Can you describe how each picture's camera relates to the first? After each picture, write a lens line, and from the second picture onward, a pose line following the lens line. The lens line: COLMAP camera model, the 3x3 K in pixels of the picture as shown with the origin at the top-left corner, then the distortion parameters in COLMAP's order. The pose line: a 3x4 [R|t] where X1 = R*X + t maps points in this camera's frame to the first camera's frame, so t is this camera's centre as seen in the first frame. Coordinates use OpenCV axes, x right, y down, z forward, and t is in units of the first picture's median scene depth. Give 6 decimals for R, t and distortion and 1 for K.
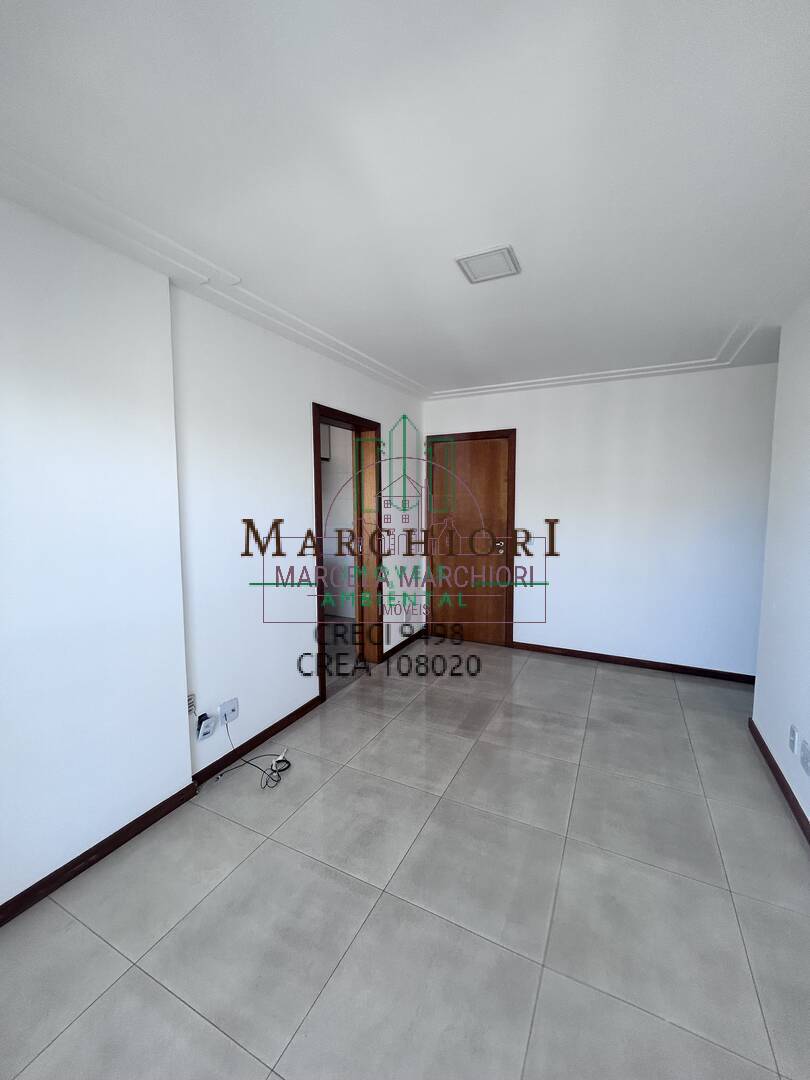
lens RADIAL K [[434.5, 0, 408.8], [0, 434.5, 536.5], [0, 0, 1]] dist [-0.004278, 0.001345]
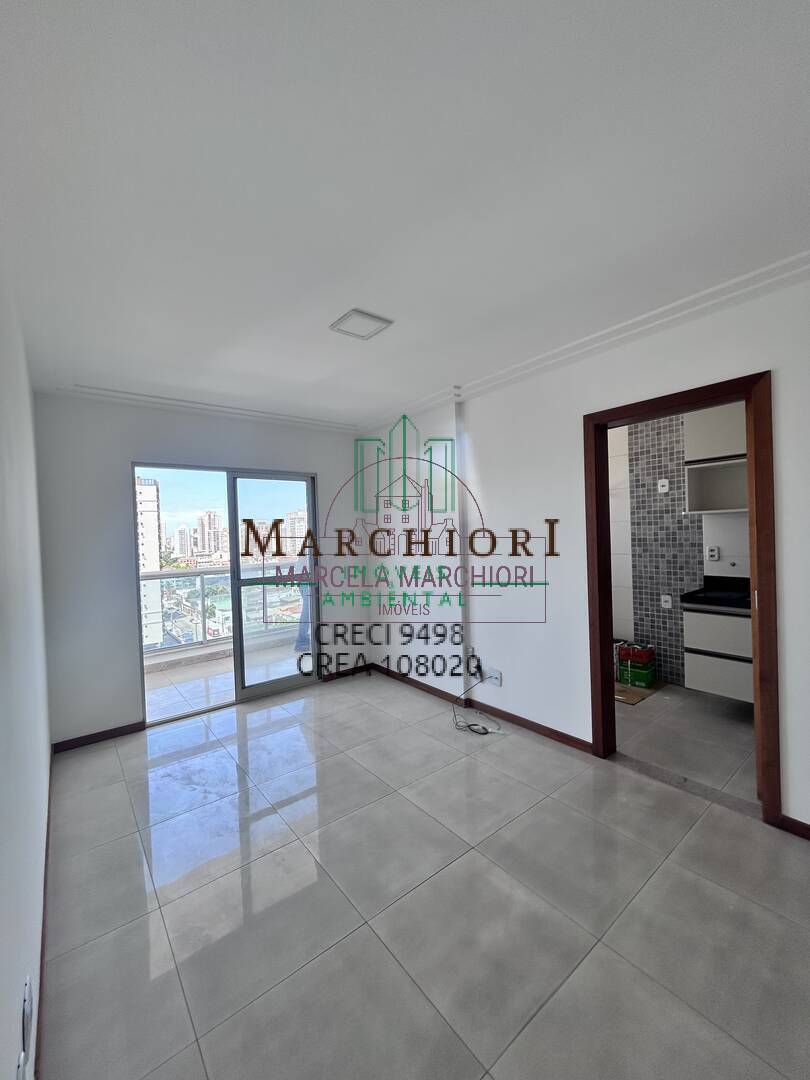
lens RADIAL K [[434.5, 0, 398.5], [0, 434.5, 538.9], [0, 0, 1]] dist [-0.004278, 0.001345]
pose [[-0.429163, 0.029311, -0.902751, 0.949369], [-0.043882, 0.997616, 0.053252, -0.099491], [0.902160, 0.062468, -0.426854, 1.279740]]
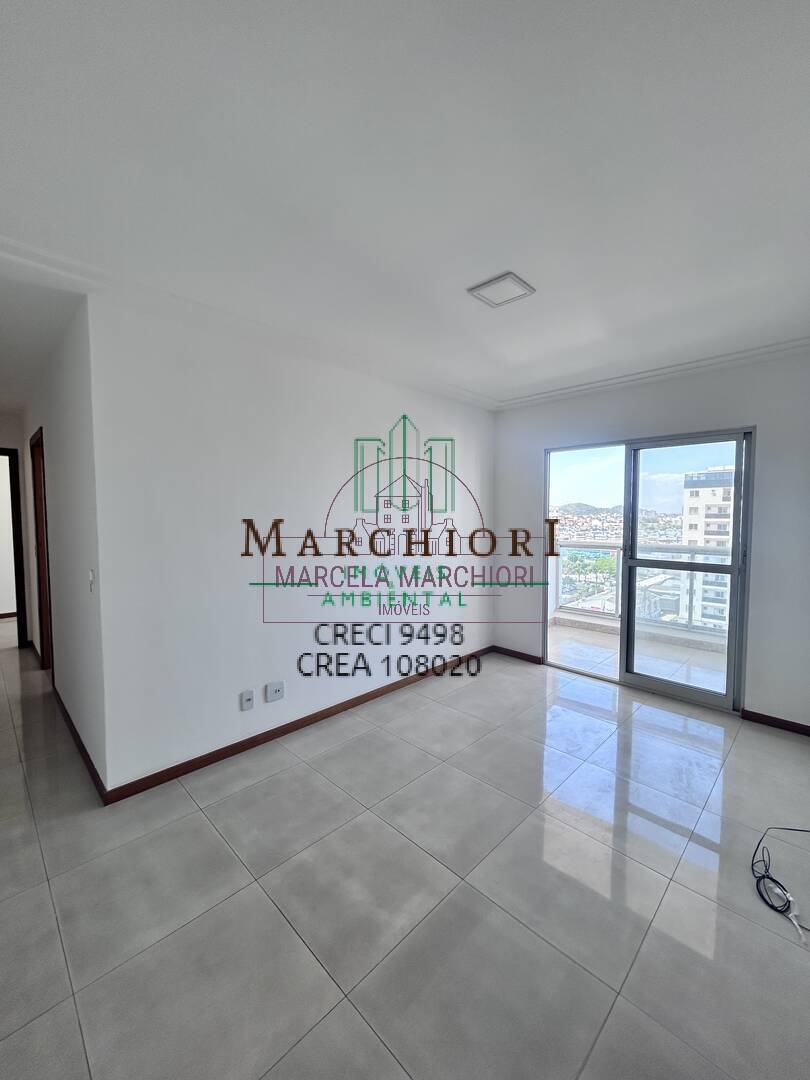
lens RADIAL K [[434.5, 0, 410.7], [0, 434.5, 538.8], [0, 0, 1]] dist [-0.004278, 0.001345]
pose [[-0.951367, -0.018232, 0.307519, 0.046387], [0.027455, 0.989257, 0.143587, -0.143573], [-0.306833, 0.145047, -0.940646, 1.710574]]
